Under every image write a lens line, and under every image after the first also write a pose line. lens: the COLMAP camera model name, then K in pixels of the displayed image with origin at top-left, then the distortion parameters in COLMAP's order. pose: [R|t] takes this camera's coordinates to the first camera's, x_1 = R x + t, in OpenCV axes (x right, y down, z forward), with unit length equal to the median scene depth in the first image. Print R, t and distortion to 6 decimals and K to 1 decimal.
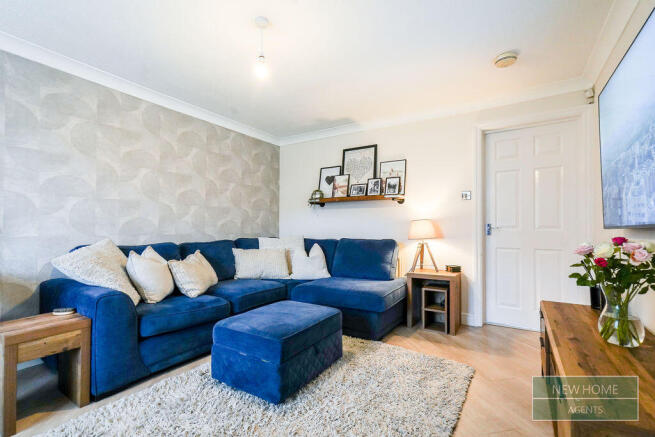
lens RADIAL K [[308.5, 0, 329.2], [0, 308.5, 222.2], [0, 0, 1]] dist [0.002994, 0.000667]
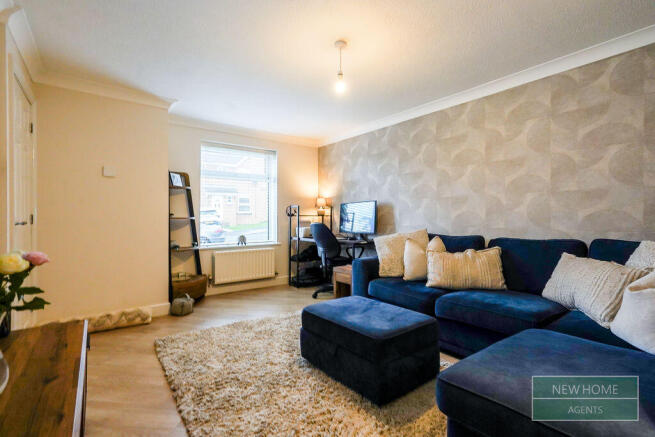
lens RADIAL K [[308.5, 0, 329.1], [0, 308.5, 217.9], [0, 0, 1]] dist [0.002994, 0.000667]
pose [[-0.364695, -0.010555, -0.931067, 0.504192], [0.004999, 0.999899, -0.013293, 0.019010], [0.931114, -0.009502, -0.364605, 0.819698]]
